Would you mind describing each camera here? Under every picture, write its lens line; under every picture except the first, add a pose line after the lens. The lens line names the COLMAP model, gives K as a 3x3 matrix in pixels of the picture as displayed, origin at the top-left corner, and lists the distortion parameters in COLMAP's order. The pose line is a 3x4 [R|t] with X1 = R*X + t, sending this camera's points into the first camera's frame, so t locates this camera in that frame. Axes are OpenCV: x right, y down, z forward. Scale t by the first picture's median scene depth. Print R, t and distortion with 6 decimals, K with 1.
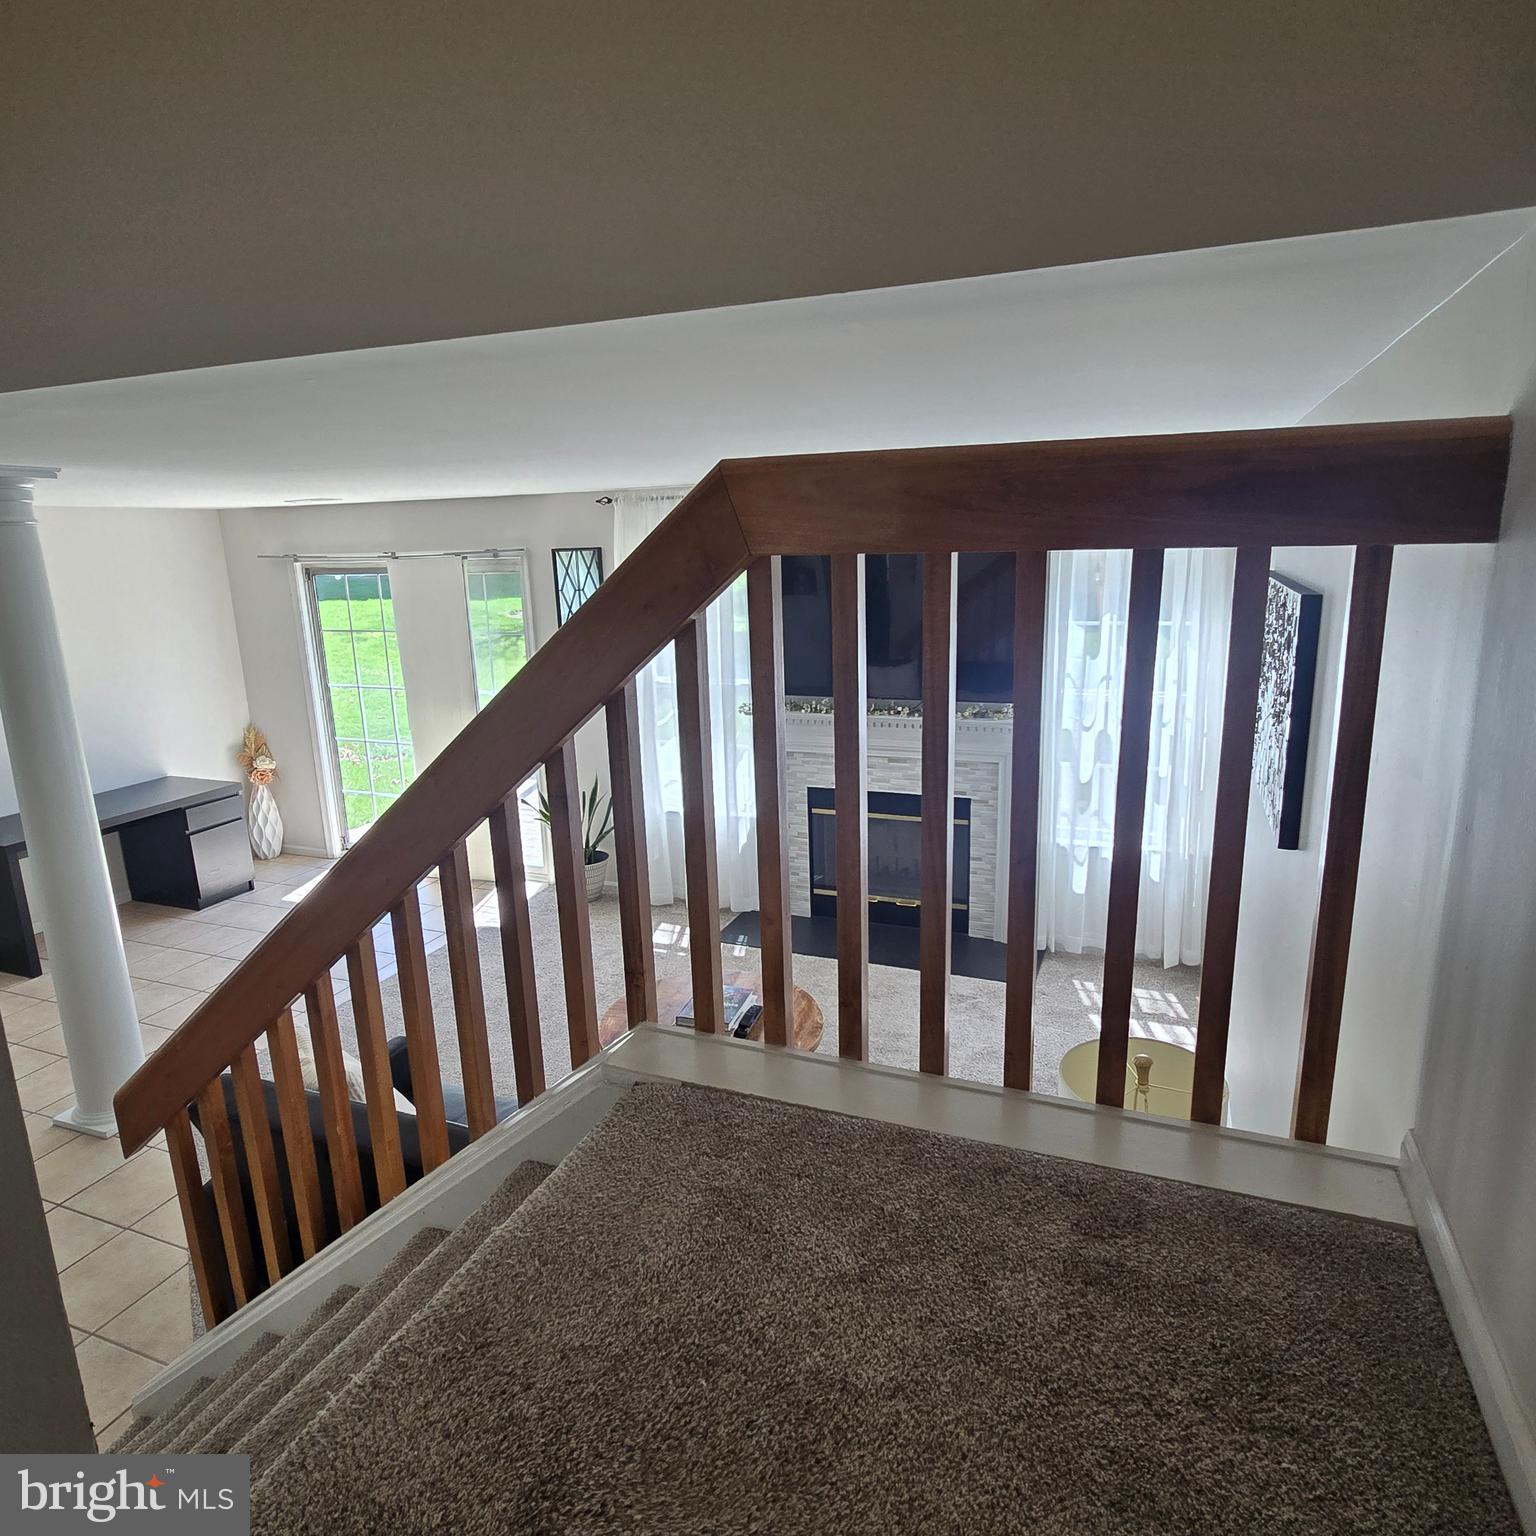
lens RADIAL K [[977.9, 0, 773.0], [0, 977.9, 767.7], [0, 0, 1]] dist [-0.004754, 0.002518]
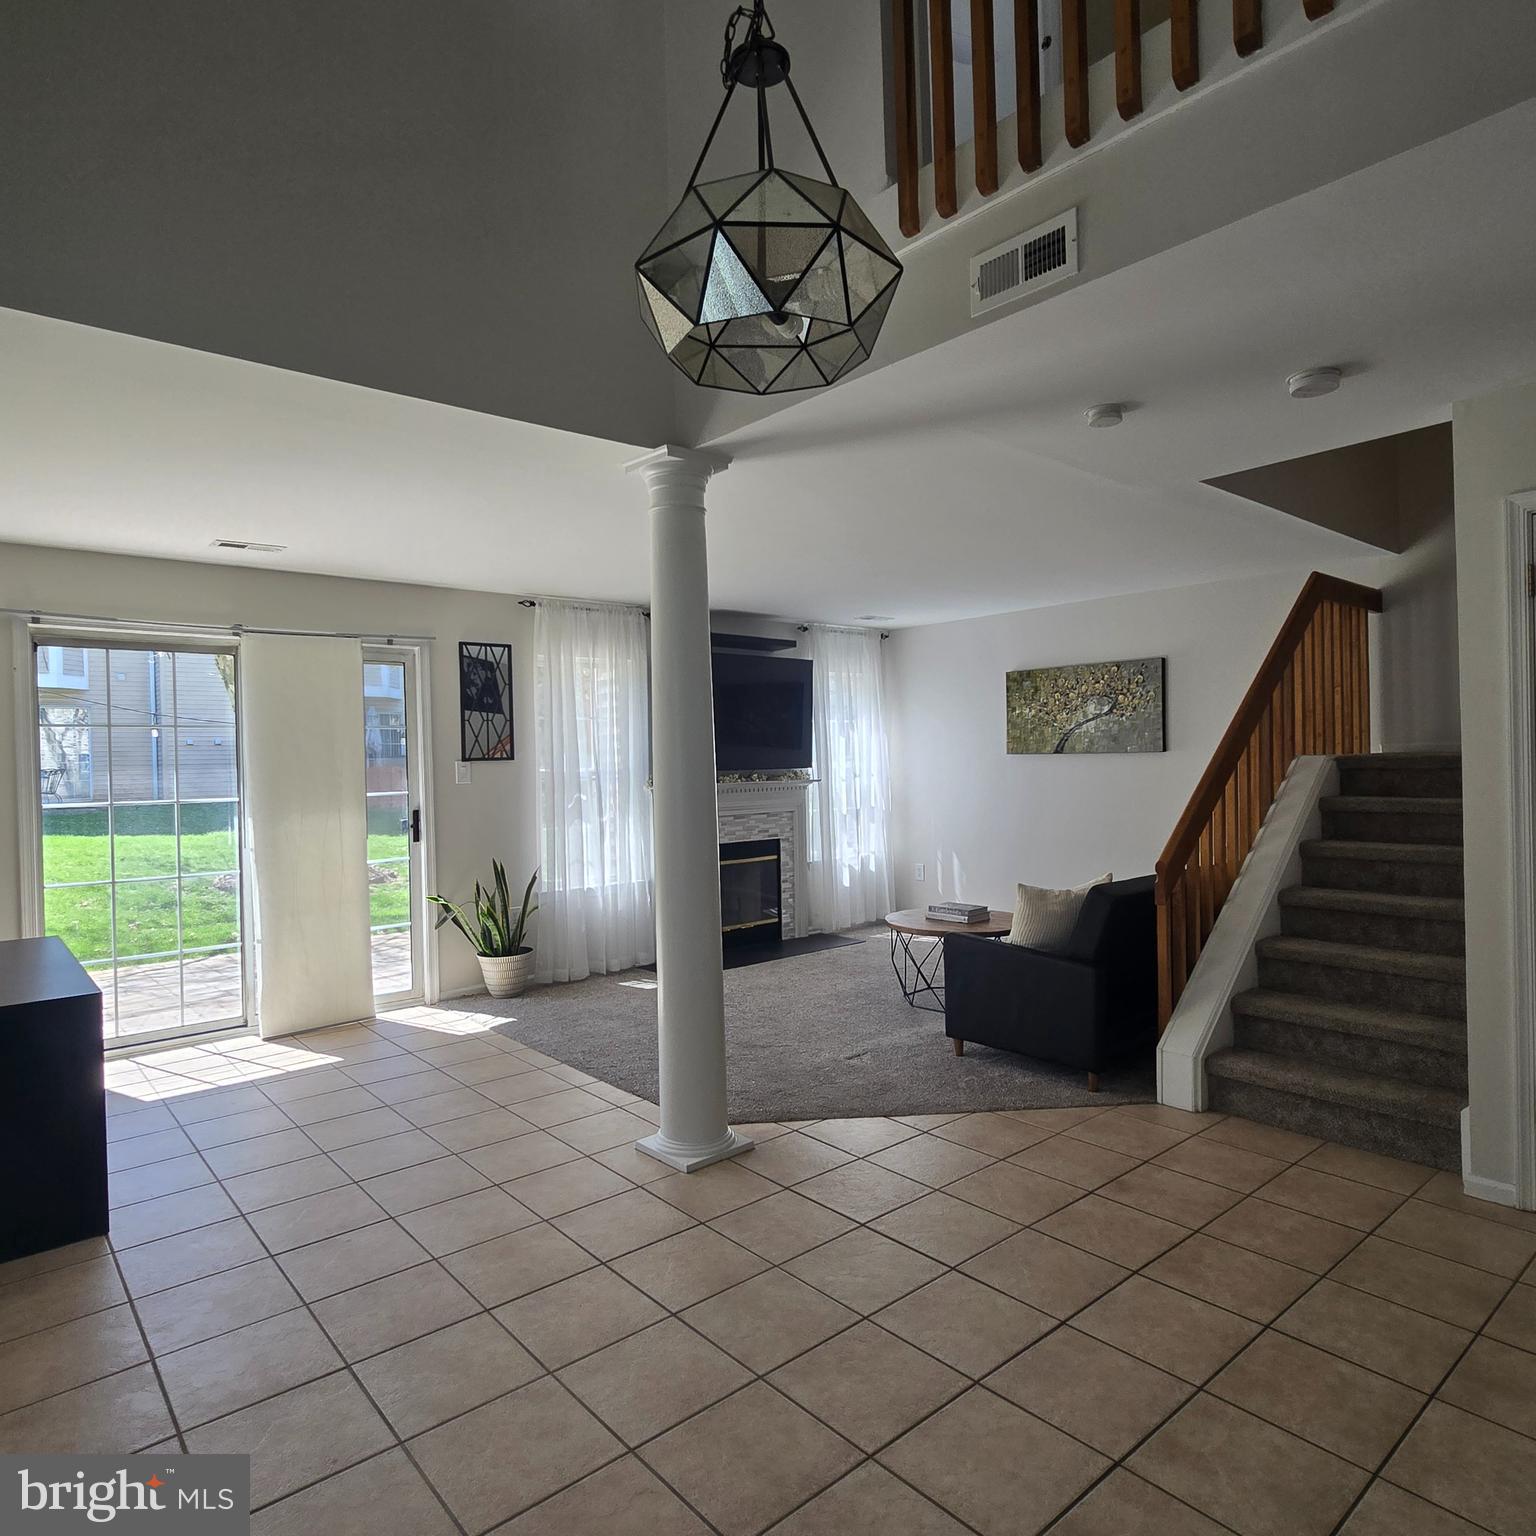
lens RADIAL K [[977.9, 0, 773.0], [0, 977.9, 767.7], [0, 0, 1]] dist [-0.004754, 0.002518]
pose [[0.465326, 0.008604, 0.885098, -0.915588], [0.211786, 0.969825, -0.120771, 0.087344], [-0.859429, 0.243649, 0.449462, 0.283574]]
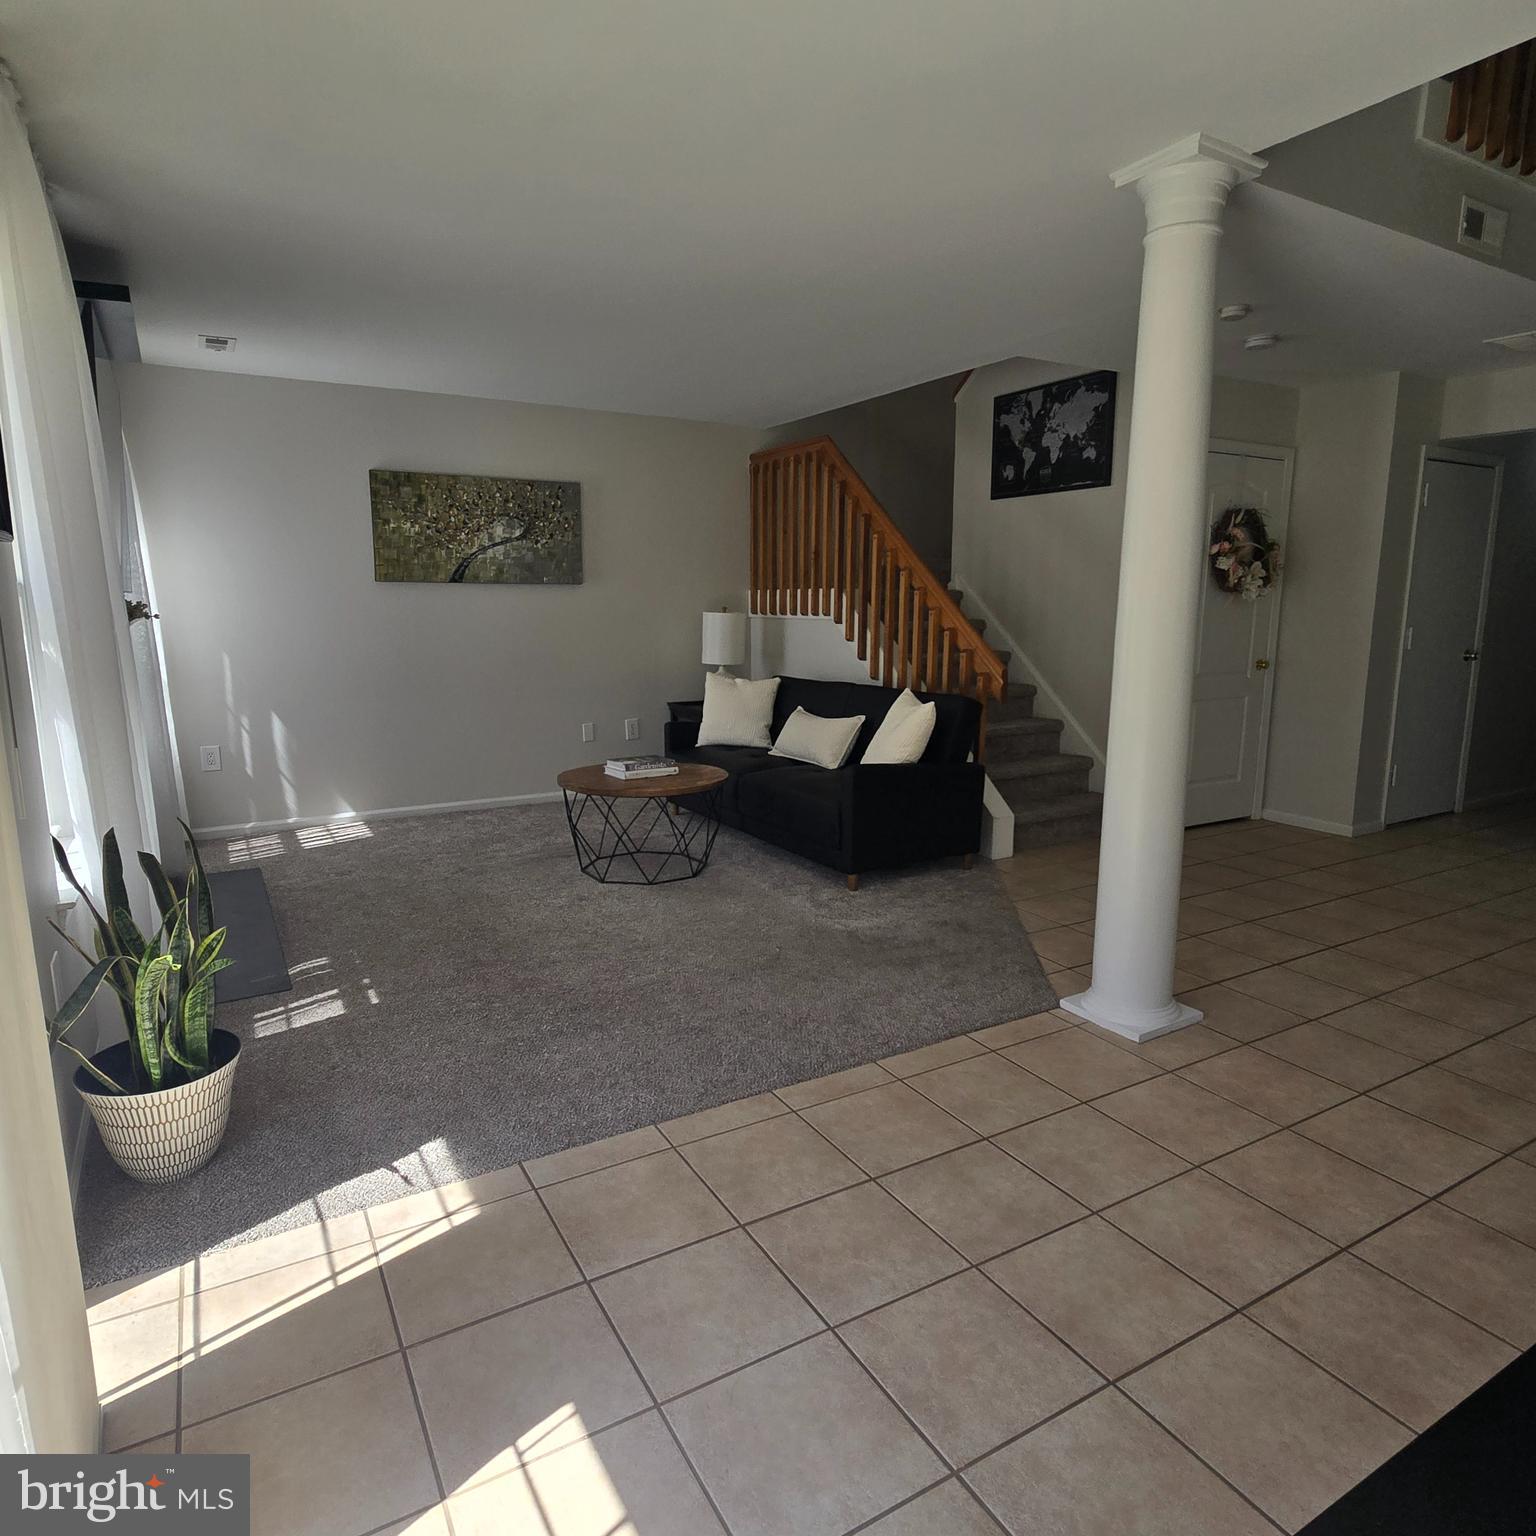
lens RADIAL K [[977.9, 0, 773.0], [0, 977.9, 767.7], [0, 0, 1]] dist [-0.004754, 0.002518]
pose [[-0.787919, -0.081678, 0.610337, -0.581755], [0.159209, 0.930441, 0.330048, -0.091948], [-0.594841, 0.357222, -0.720109, 1.065340]]
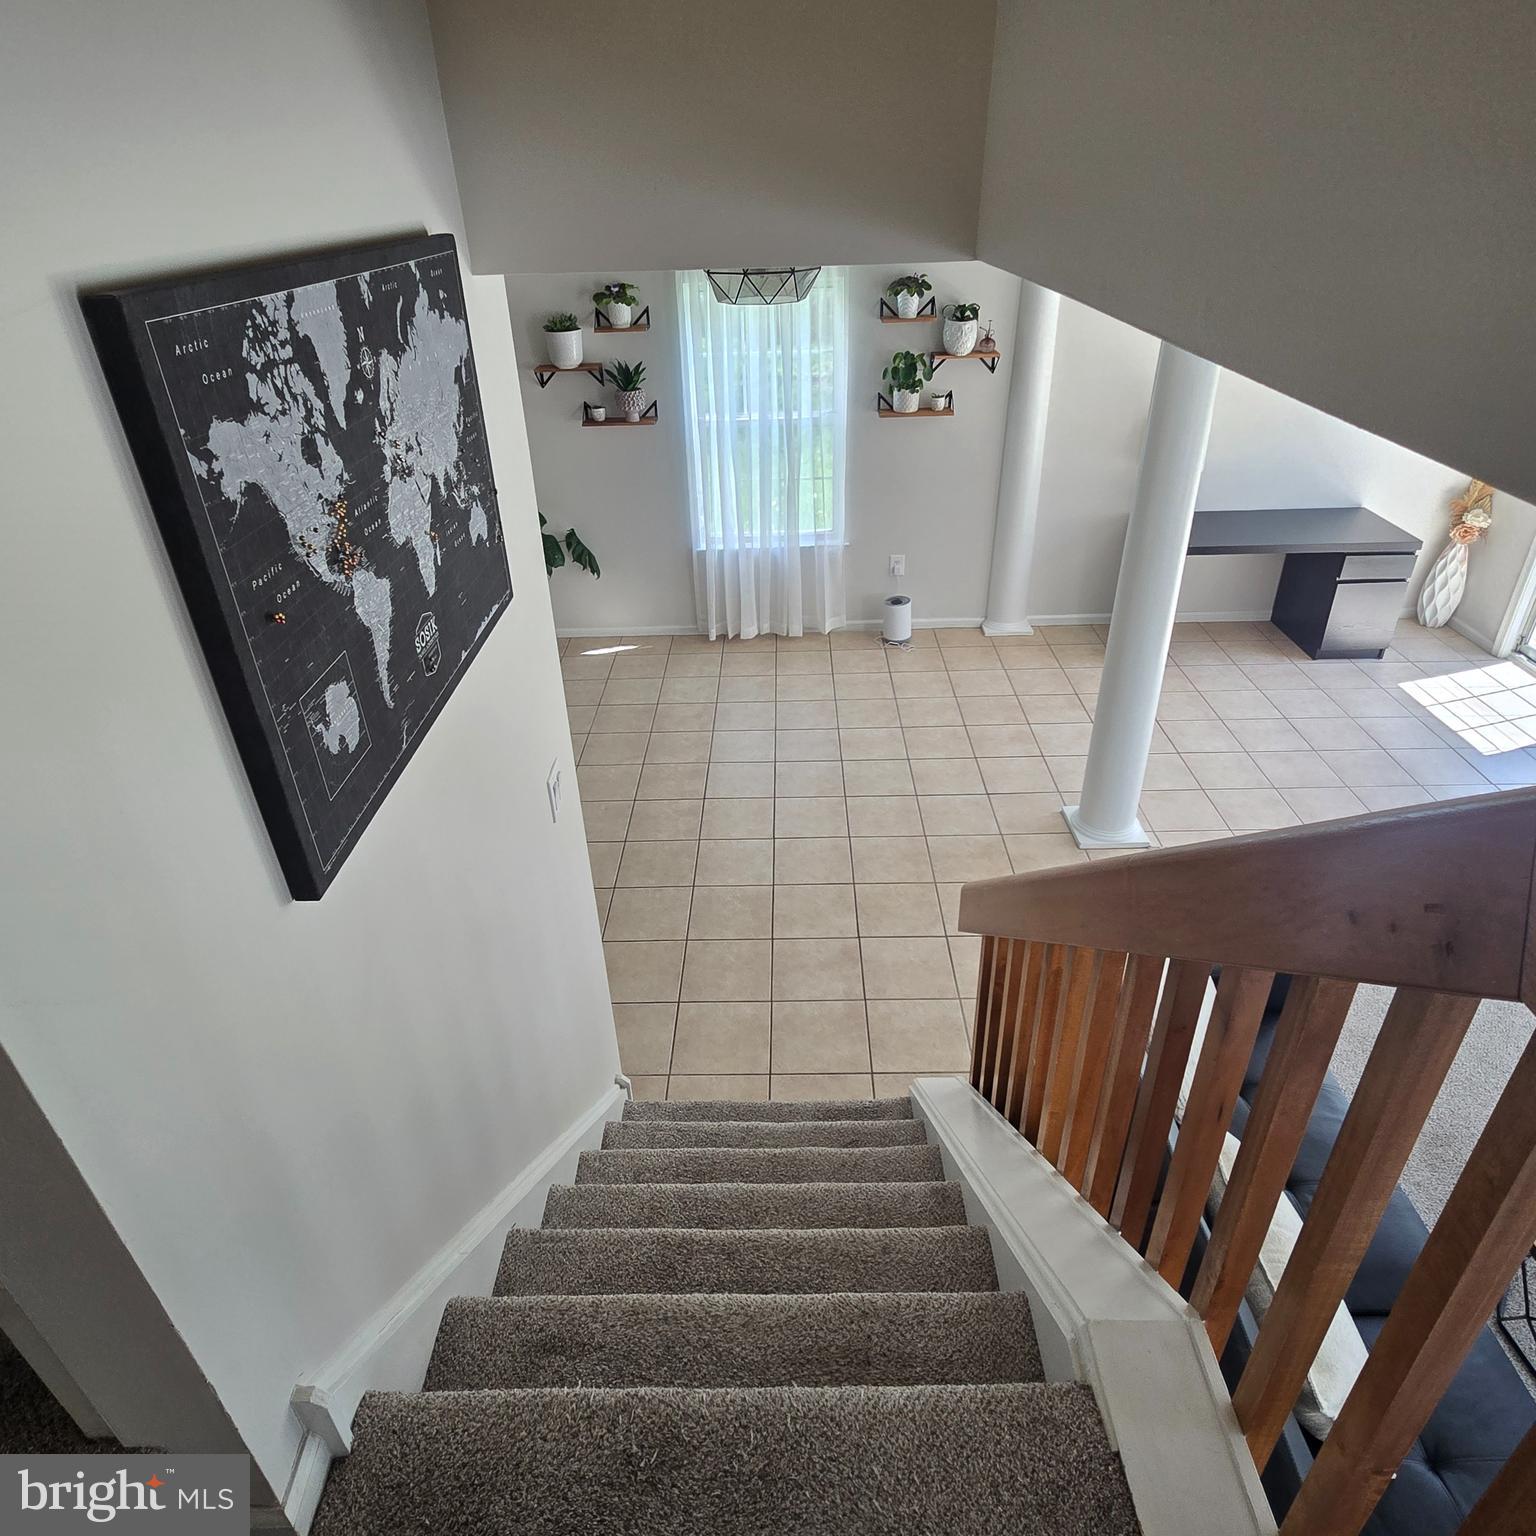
lens RADIAL K [[977.9, 0, 773.0], [0, 977.9, 767.7], [0, 0, 1]] dist [-0.004754, 0.002518]
pose [[0.361879, 0.494381, -0.790336, 0.033818], [-0.190157, 0.869117, 0.456592, -0.099274], [0.912625, -0.014943, 0.408524, 0.115571]]
